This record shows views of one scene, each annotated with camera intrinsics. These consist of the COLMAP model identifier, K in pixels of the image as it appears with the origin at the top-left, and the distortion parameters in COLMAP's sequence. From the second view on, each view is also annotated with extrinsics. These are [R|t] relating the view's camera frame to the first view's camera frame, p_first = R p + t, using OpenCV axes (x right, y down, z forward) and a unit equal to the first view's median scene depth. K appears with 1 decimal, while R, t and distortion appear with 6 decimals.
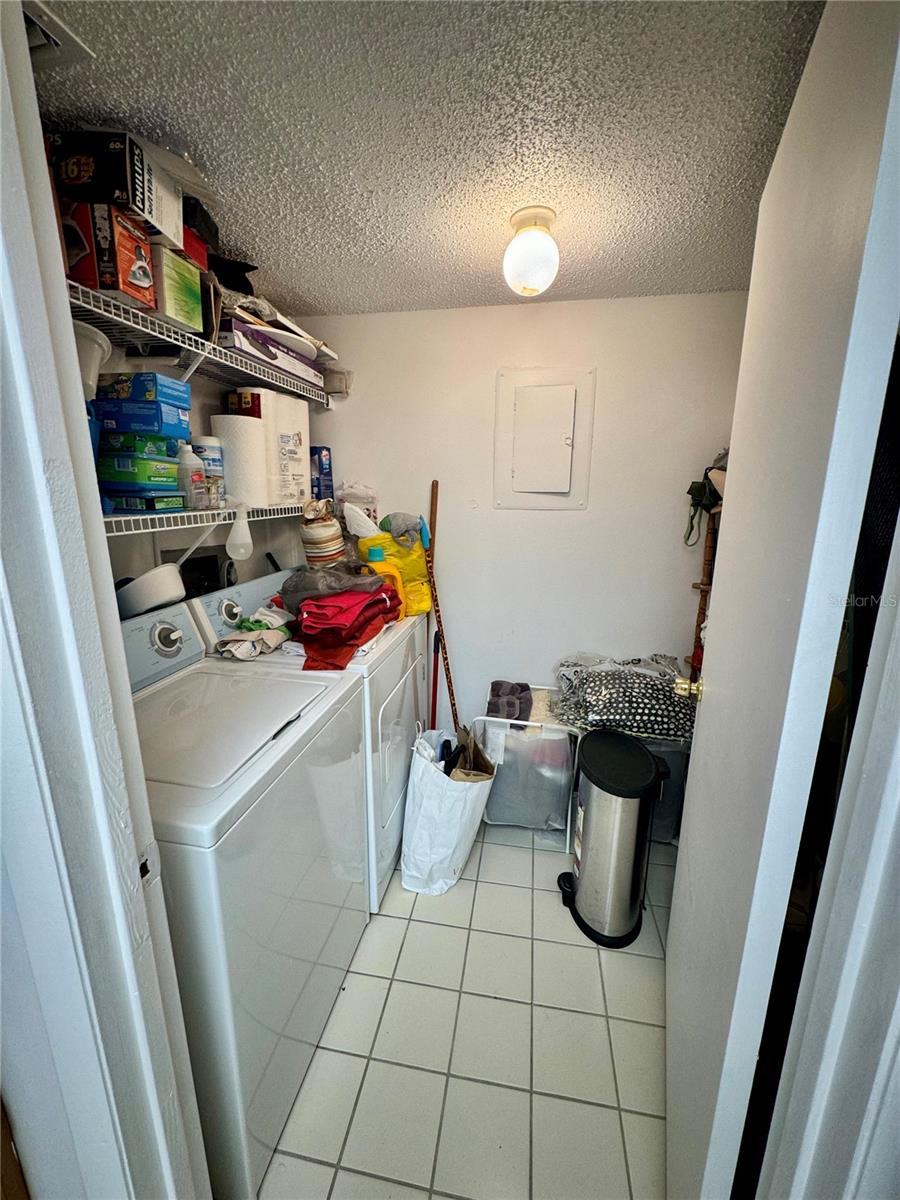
lens RADIAL K [[477.1, 0, 453.6], [0, 477.1, 596.6], [0, 0, 1]] dist [-0.001500, -0.000678]
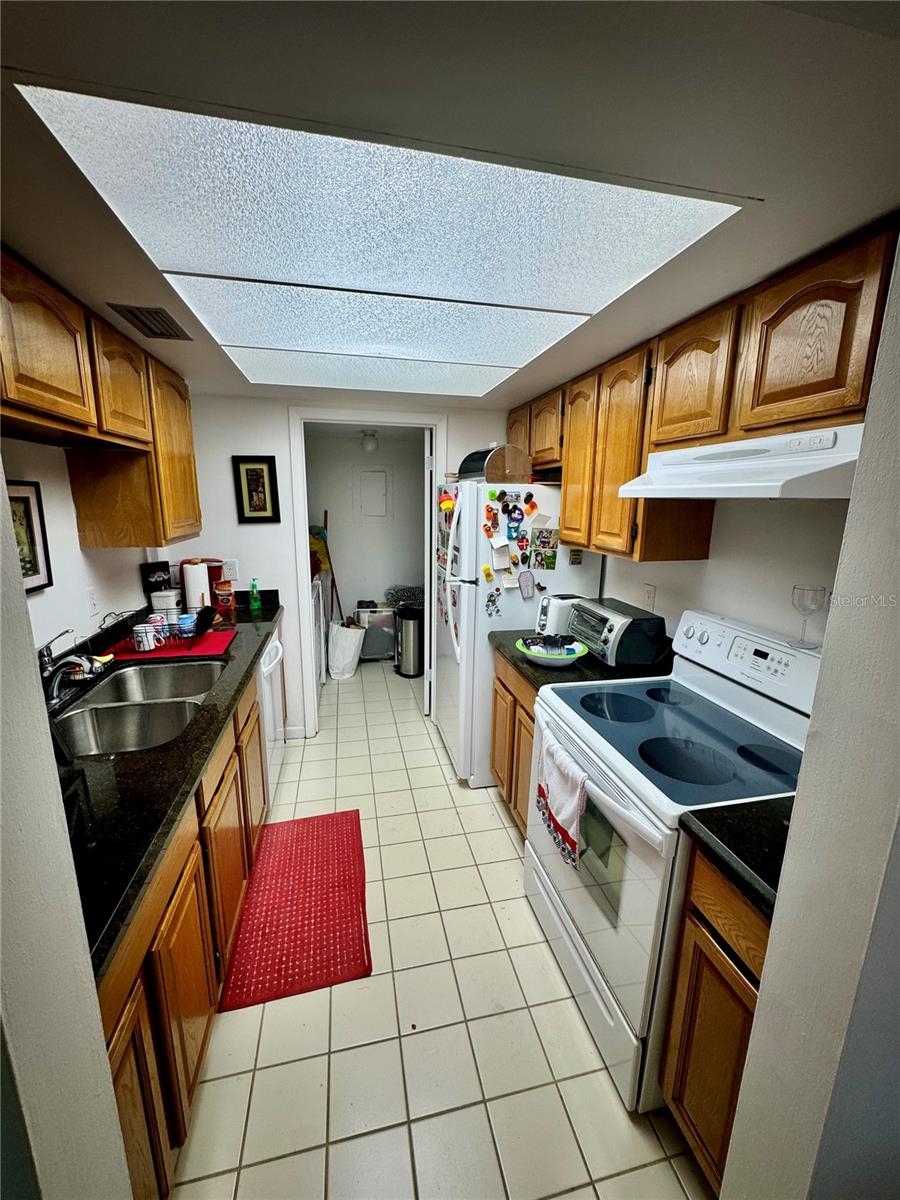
lens RADIAL K [[477.1, 0, 454.3], [0, 477.1, 604.5], [0, 0, 1]] dist [-0.001500, -0.000678]
pose [[0.926958, -0.069954, 0.368584, -0.381482], [0.071430, 0.997399, 0.009658, 0.241549], [-0.368301, 0.017375, 0.929544, -1.442970]]
